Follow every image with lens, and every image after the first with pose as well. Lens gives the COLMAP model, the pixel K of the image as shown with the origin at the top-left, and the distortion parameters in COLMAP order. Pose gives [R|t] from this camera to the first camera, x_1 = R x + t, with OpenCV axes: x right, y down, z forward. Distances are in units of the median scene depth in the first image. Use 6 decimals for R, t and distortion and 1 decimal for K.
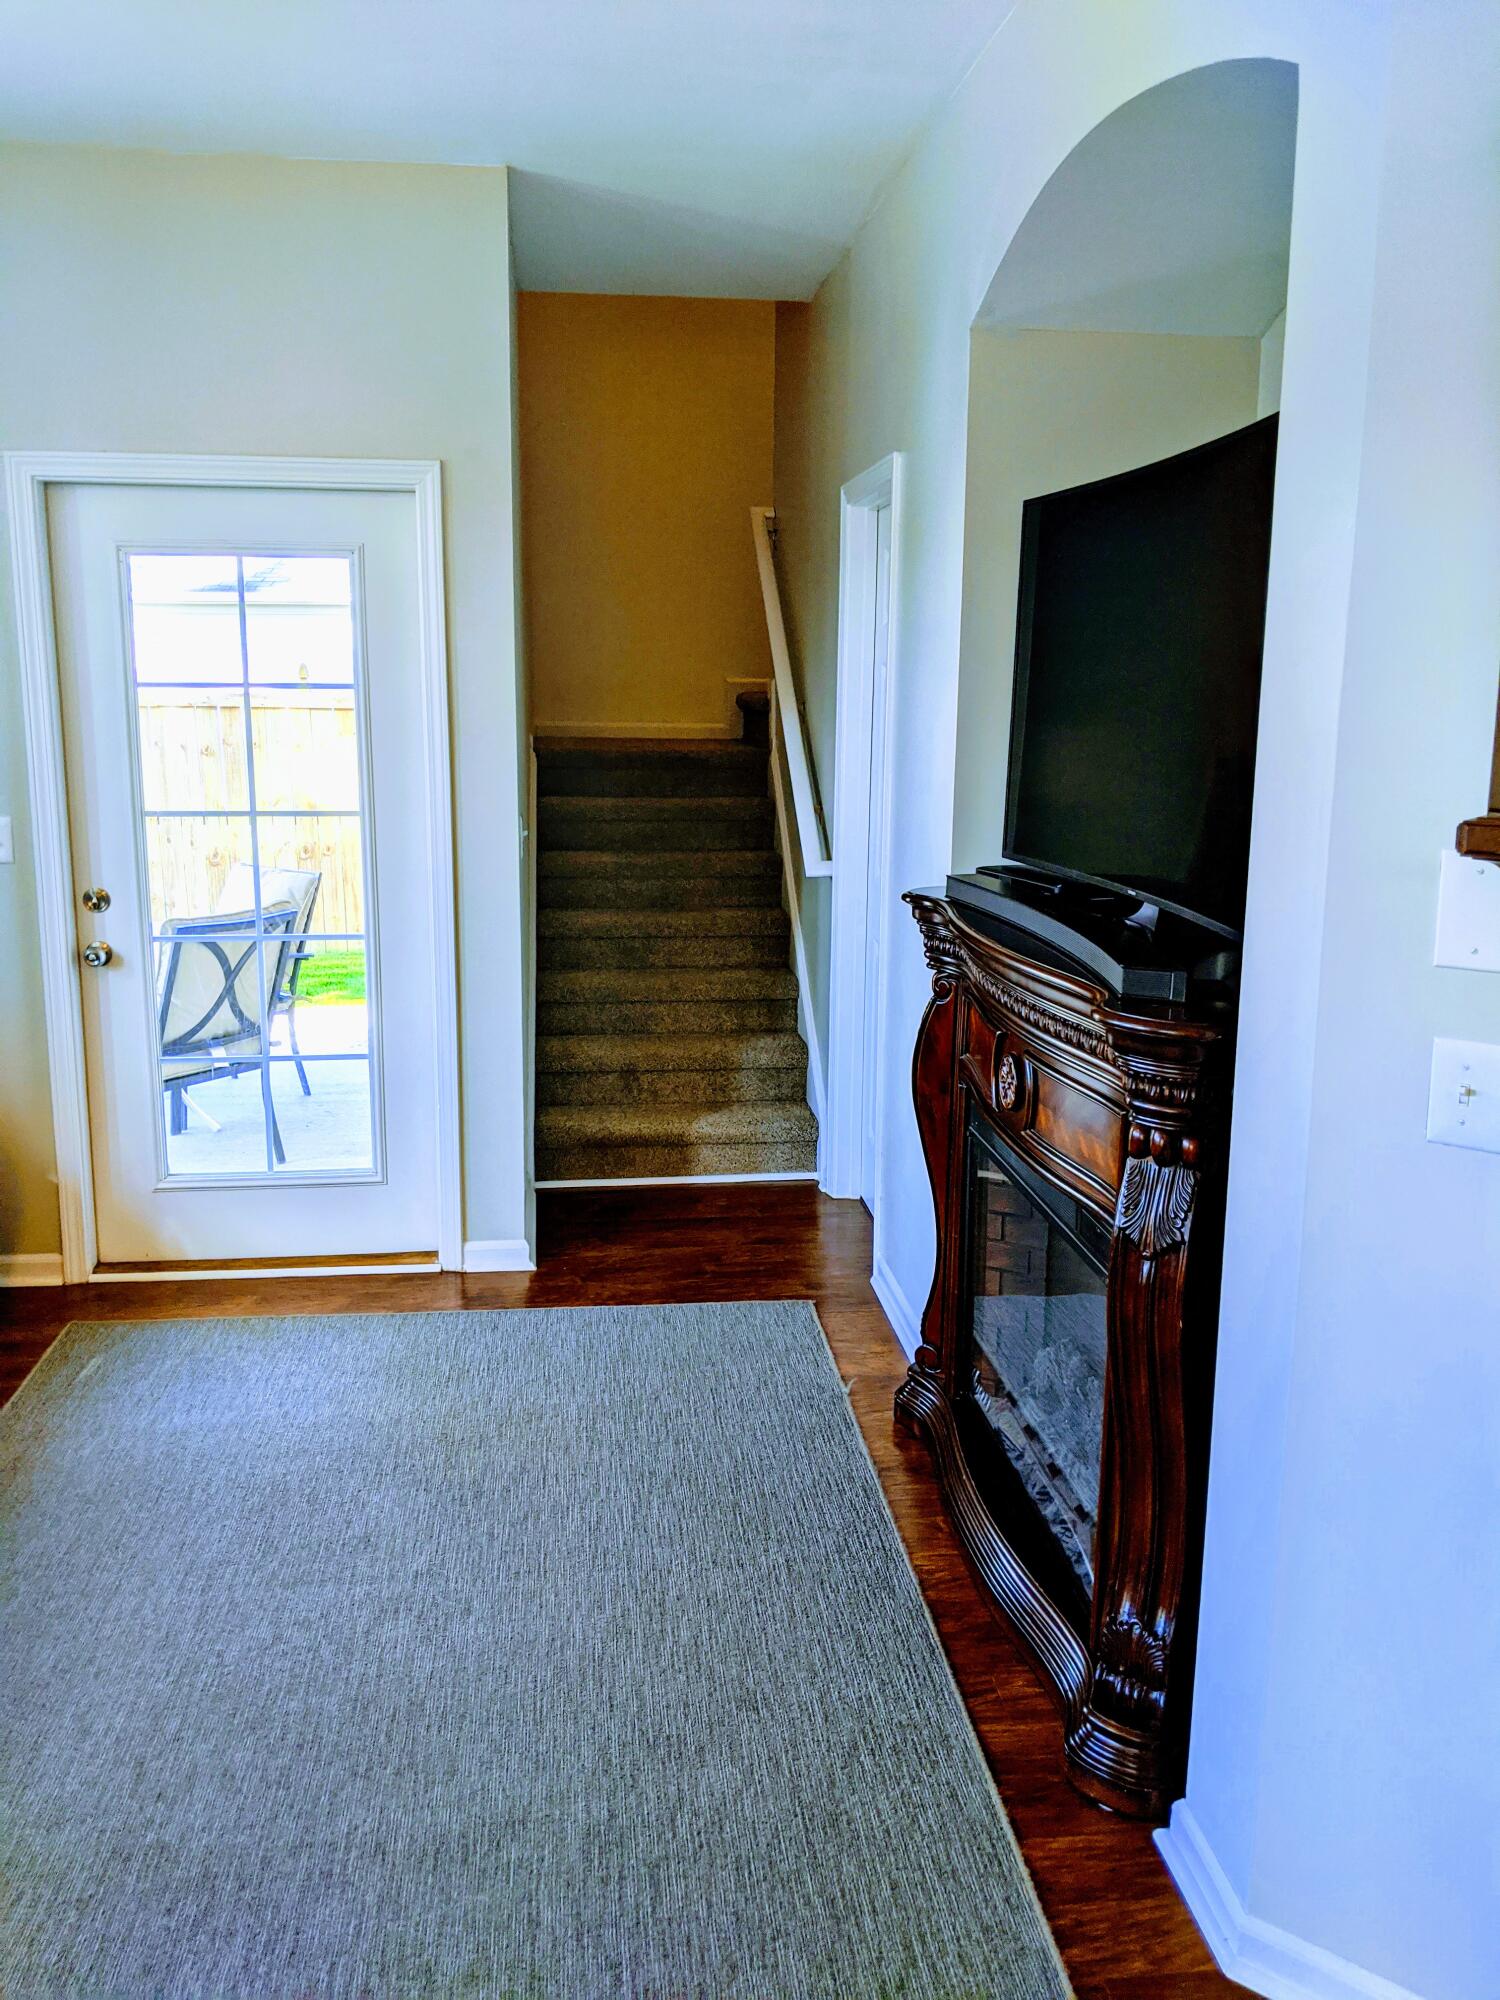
lens RADIAL K [[1595.5, 0, 760.6], [0, 1595.5, 1008.0], [0, 0, 1]] dist [0.145006, -0.301017]
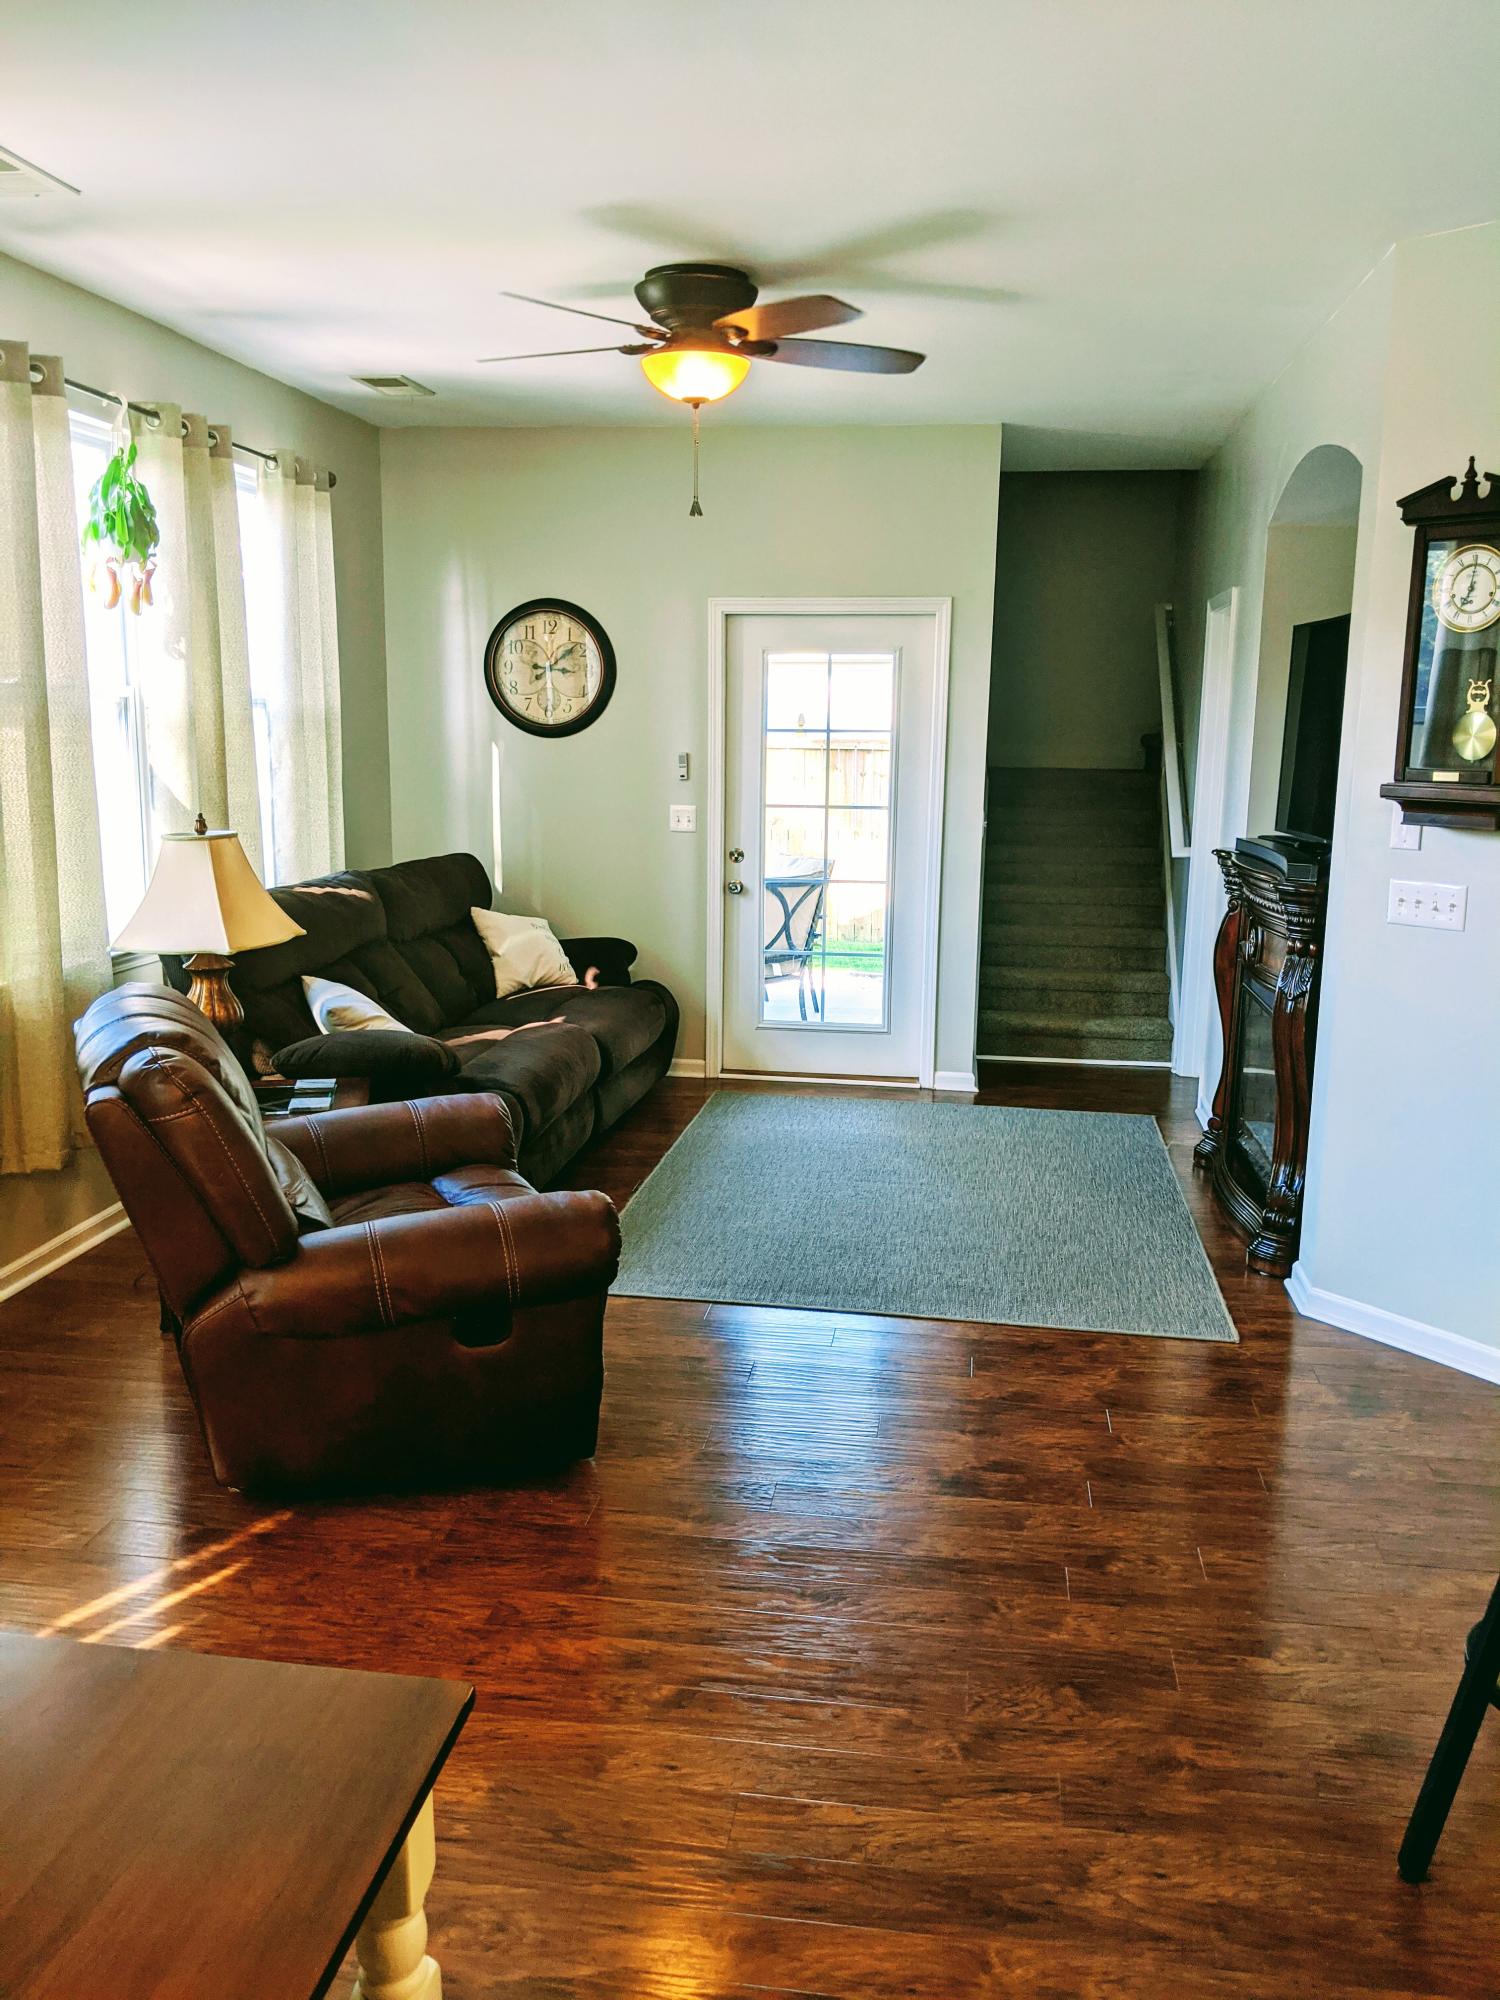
lens RADIAL K [[1595.5, 0, 760.6], [0, 1595.5, 1008.0], [0, 0, 1]] dist [0.145006, -0.301017]
pose [[0.965745, 0.050139, -0.254603, 0.055231], [-0.056466, 0.998249, -0.017597, 0.123544], [0.253275, 0.031371, 0.966885, -0.629447]]
